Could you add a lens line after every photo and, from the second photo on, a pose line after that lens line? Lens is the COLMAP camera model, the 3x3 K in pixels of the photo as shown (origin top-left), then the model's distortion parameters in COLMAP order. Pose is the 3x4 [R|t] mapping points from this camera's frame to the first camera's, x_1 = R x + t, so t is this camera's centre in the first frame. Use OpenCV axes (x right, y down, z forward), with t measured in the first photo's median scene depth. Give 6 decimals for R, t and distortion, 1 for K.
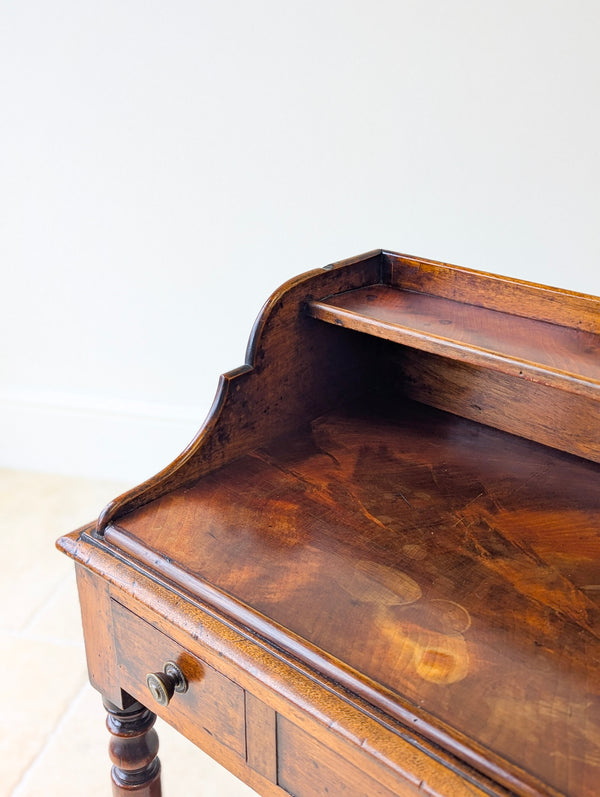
lens RADIAL K [[861.1, 0, 307.6], [0, 861.1, 397.5], [0, 0, 1]] dist [0.060696, -0.005979]
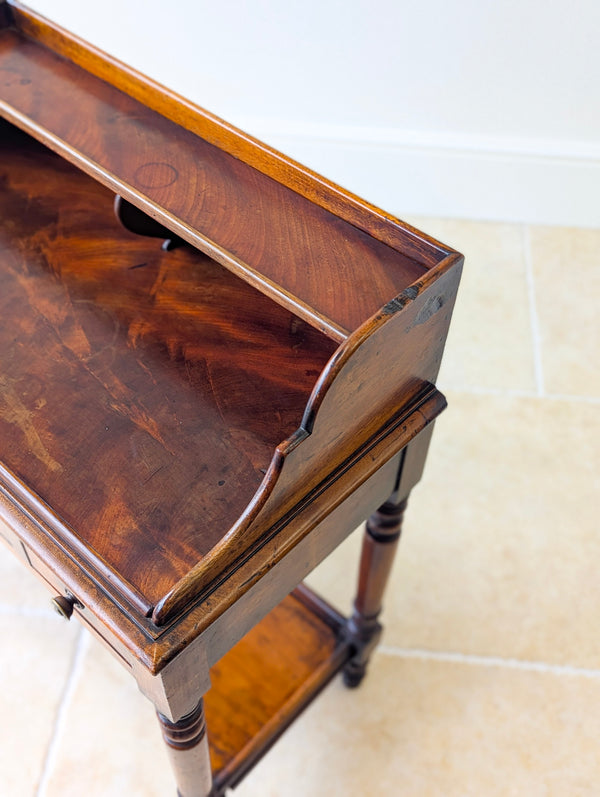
lens RADIAL K [[861.3, 0, 300.0], [0, 861.3, 398.5], [0, 0, 1]] dist [0.014929, 0.008045]
pose [[0.999181, 0.040457, -0.001094, 0.625155], [-0.036270, 0.907096, 0.419359, -0.228494], [0.017959, -0.418976, 0.907820, -0.345825]]
